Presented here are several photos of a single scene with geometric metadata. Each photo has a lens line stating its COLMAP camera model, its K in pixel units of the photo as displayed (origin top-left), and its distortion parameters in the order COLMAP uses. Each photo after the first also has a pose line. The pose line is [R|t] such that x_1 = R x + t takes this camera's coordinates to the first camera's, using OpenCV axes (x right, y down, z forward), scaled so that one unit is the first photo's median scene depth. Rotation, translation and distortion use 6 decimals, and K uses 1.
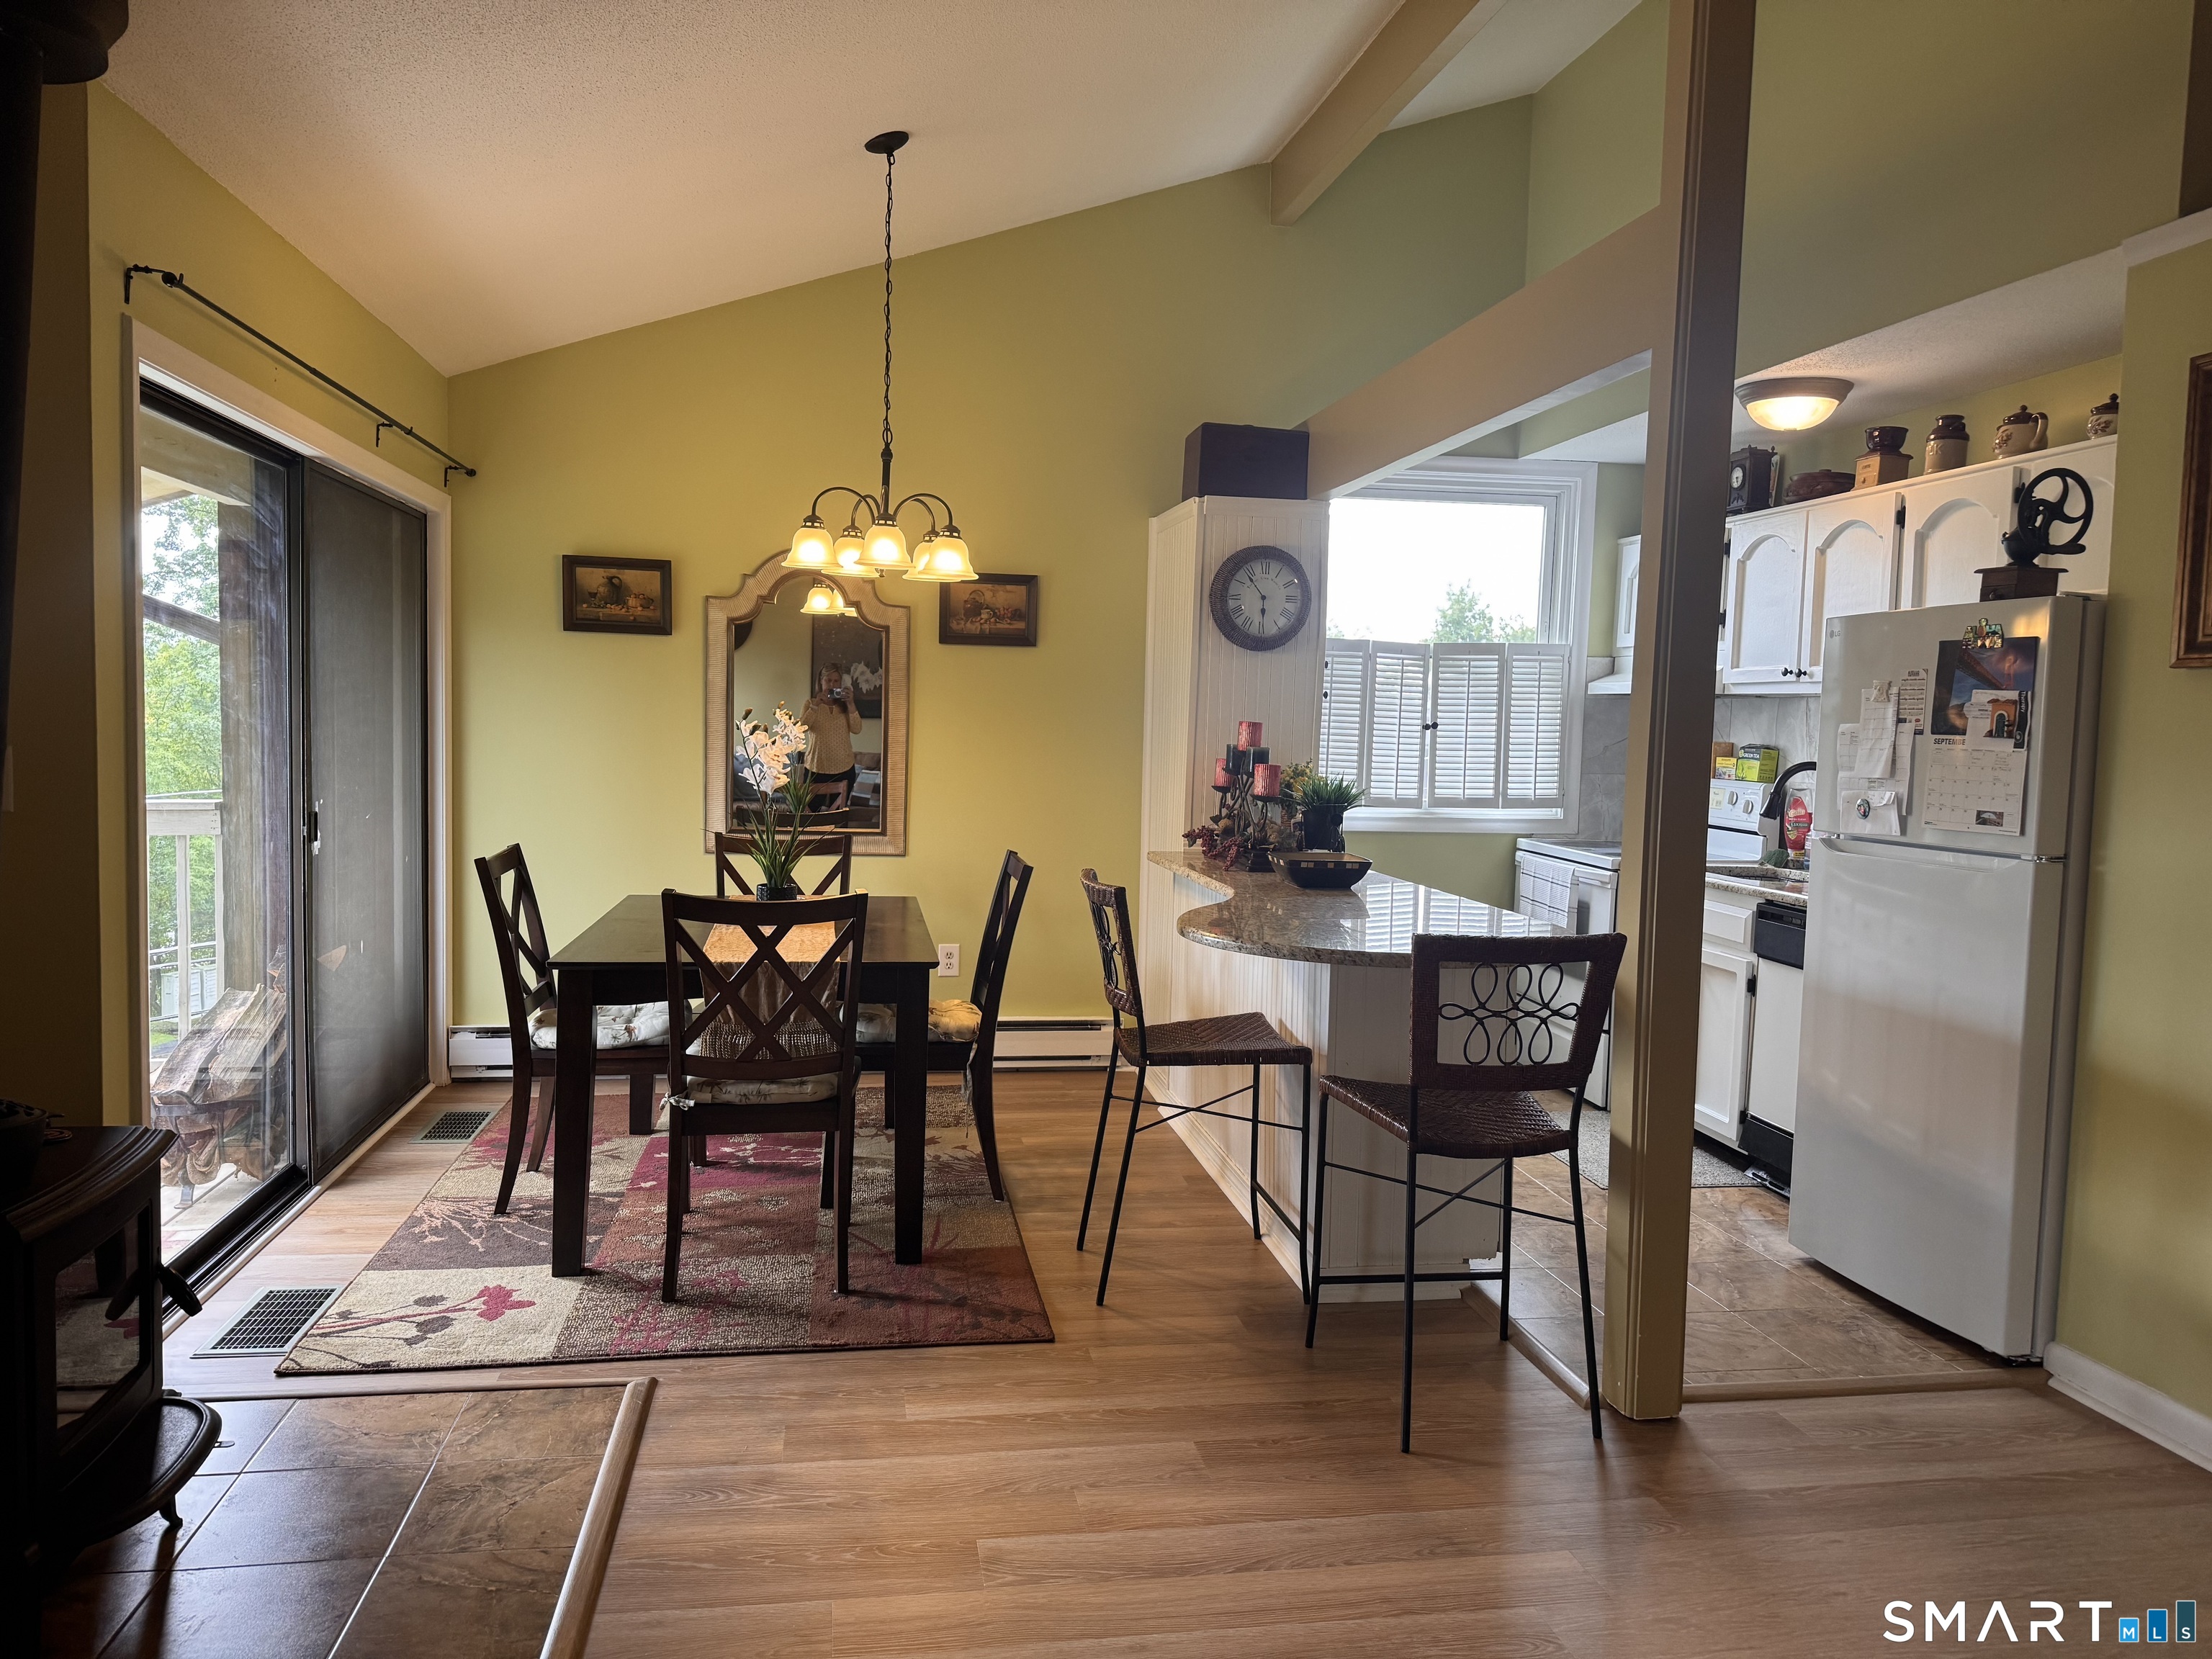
lens RADIAL K [[1543.0, 0, 1106.4], [0, 1543.0, 830.6], [0, 0, 1]] dist [0.069072, -0.080010]
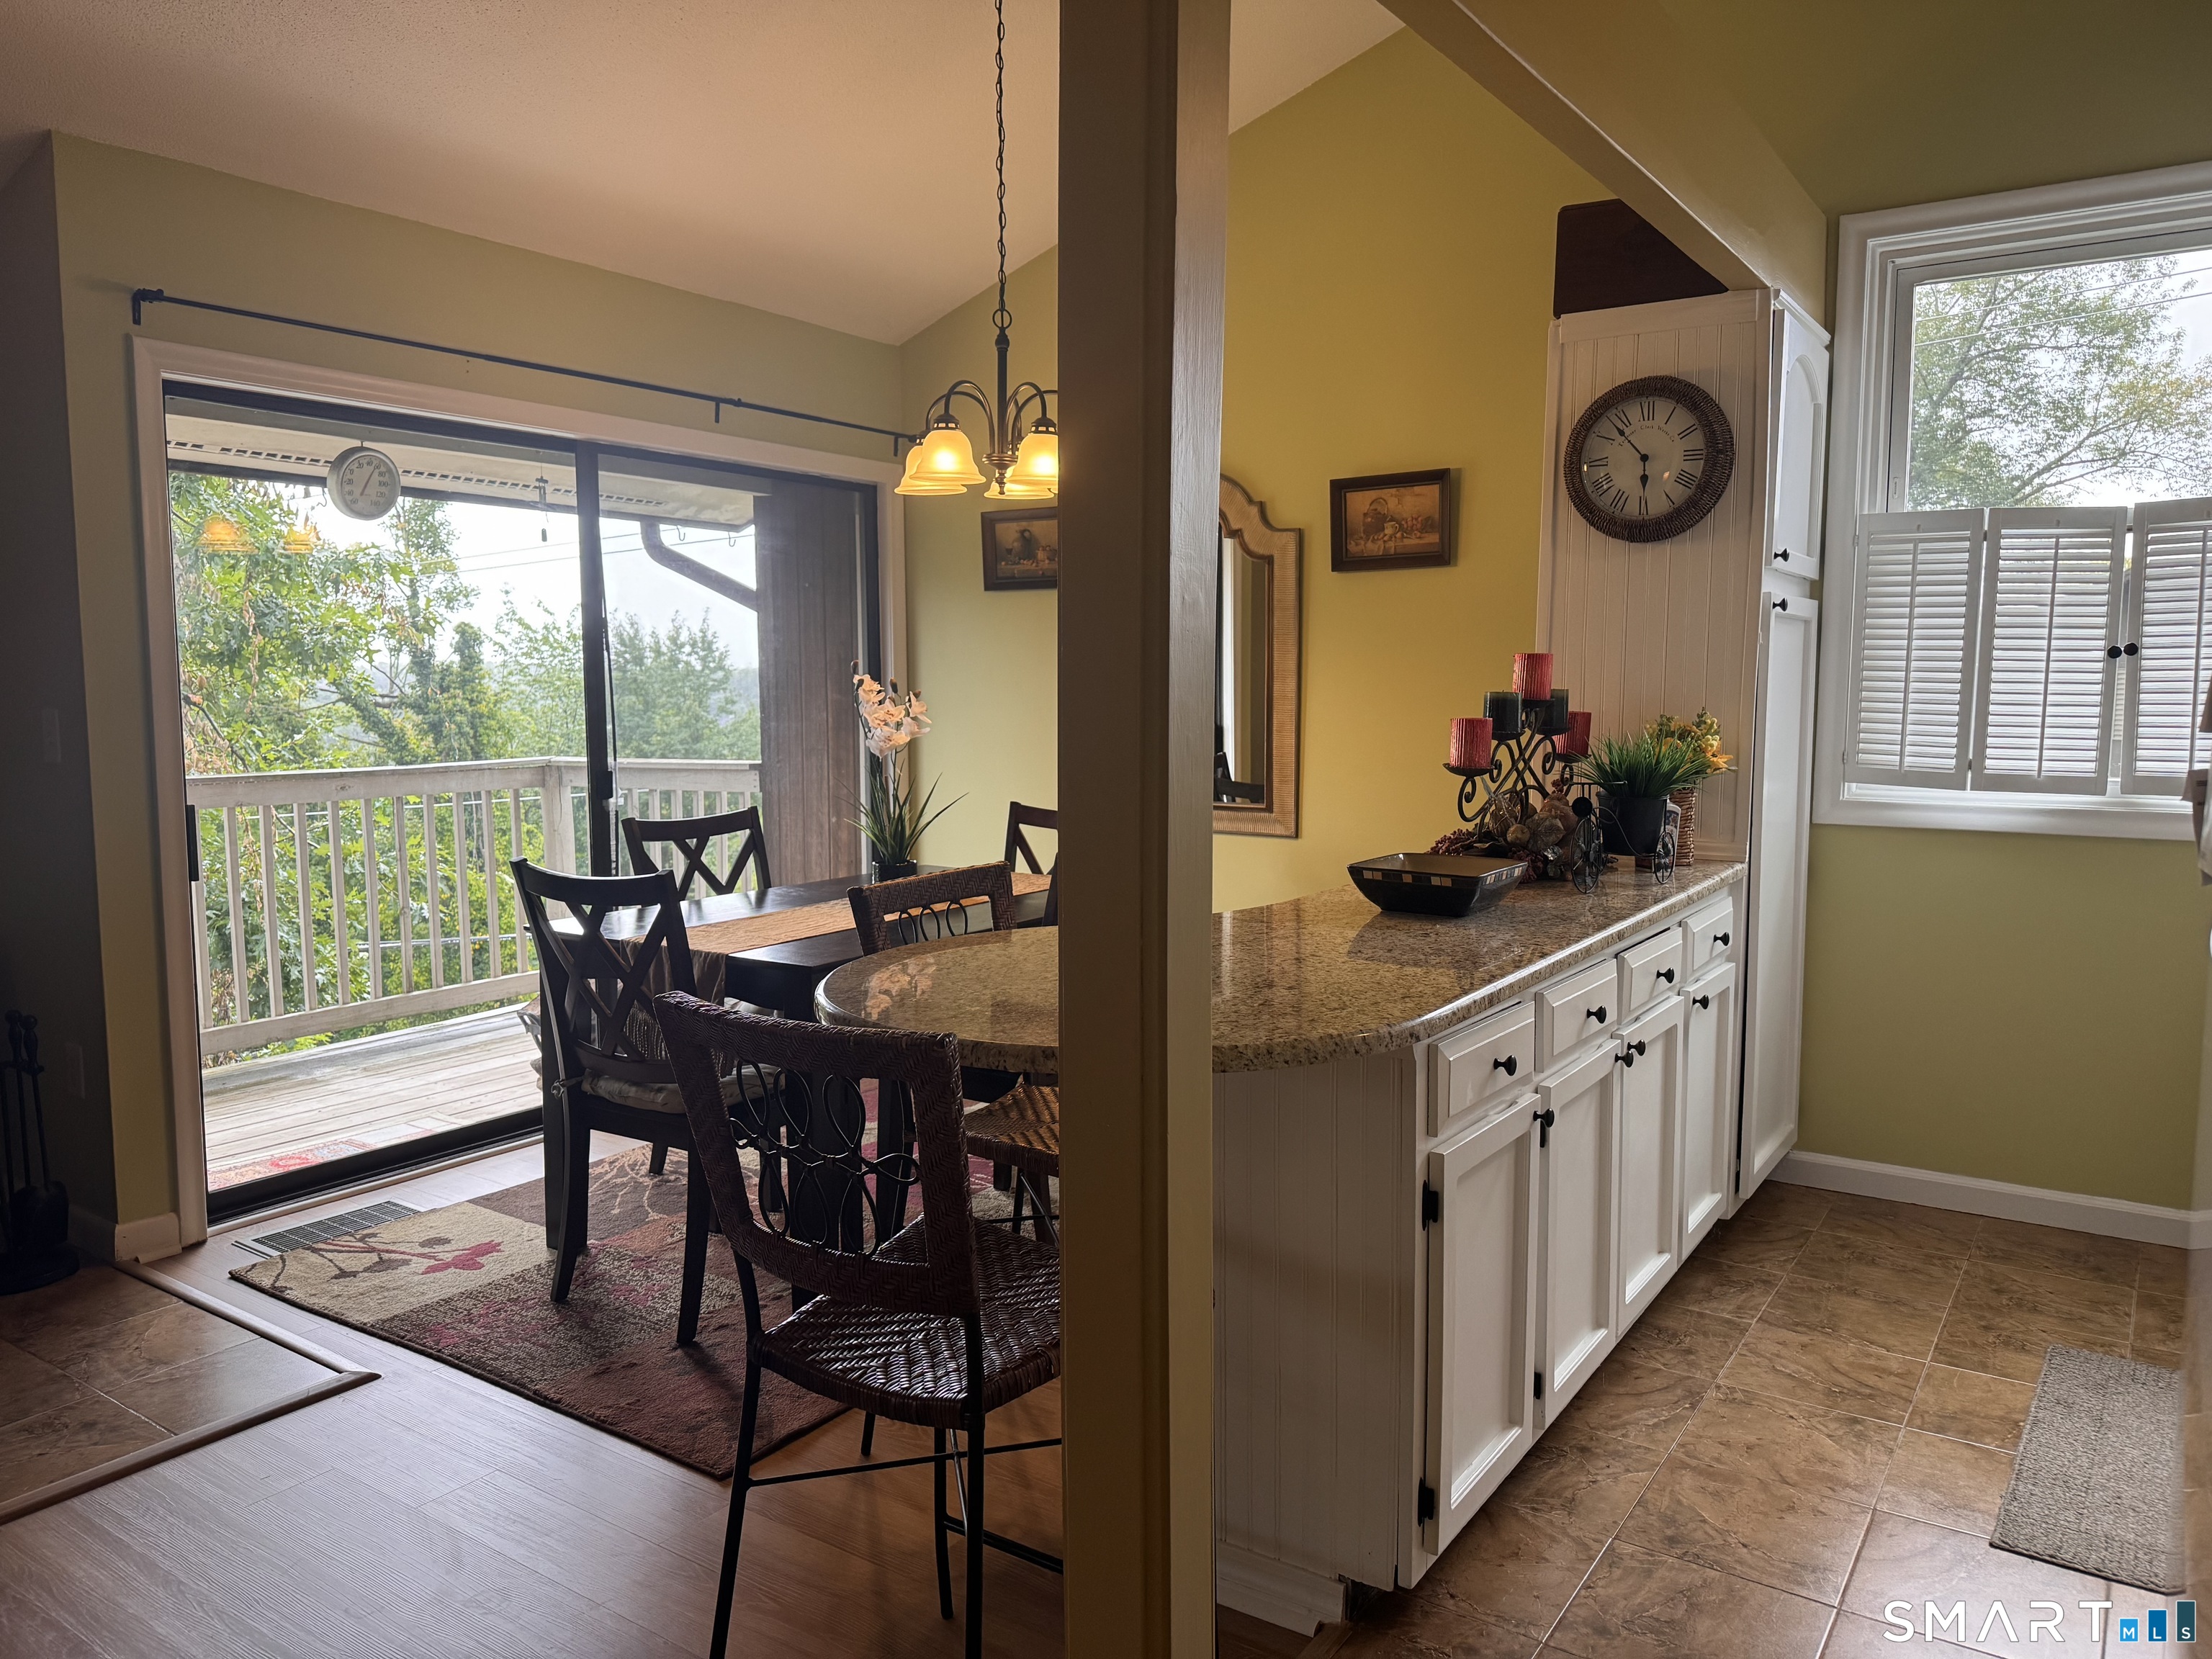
lens RADIAL K [[1543.0, 0, 1108.8], [0, 1543.0, 826.5], [0, 0, 1]] dist [0.069072, -0.080010]
pose [[0.711957, 0.037108, -0.701241, 0.577311], [-0.027780, 0.999309, 0.024678, -0.011445], [0.701673, 0.001911, 0.712497, 0.553597]]
